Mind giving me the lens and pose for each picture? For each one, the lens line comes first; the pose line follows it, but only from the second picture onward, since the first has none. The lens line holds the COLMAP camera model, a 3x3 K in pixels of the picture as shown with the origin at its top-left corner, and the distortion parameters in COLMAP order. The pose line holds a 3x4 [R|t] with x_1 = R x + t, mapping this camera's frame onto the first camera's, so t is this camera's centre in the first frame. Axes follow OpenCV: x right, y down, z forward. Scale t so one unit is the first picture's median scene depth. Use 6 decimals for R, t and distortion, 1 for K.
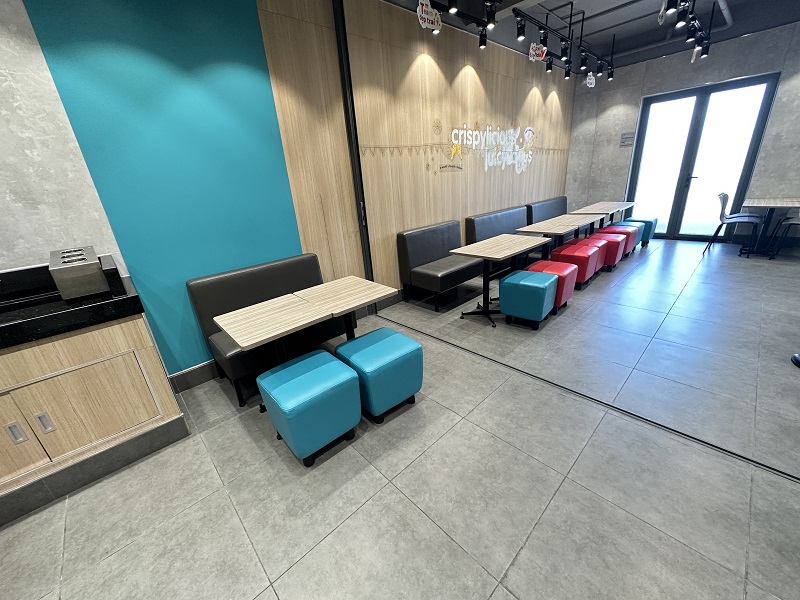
lens RADIAL K [[317.7, 0, 400.6], [0, 317.7, 298.8], [0, 0, 1]] dist [-0.009137, 0.000774]
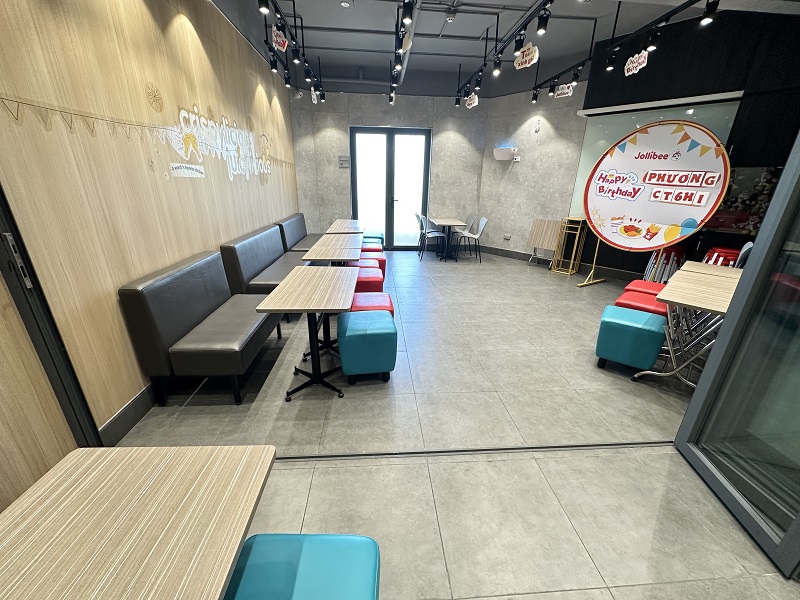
lens RADIAL K [[317.7, 0, 401.1], [0, 317.7, 299.4], [0, 0, 1]] dist [-0.009137, 0.000774]
pose [[0.623548, -0.185948, 0.759350, -0.102701], [0.208839, 0.975623, 0.067418, -0.116014], [-0.753375, 0.116544, 0.647181, 0.302925]]
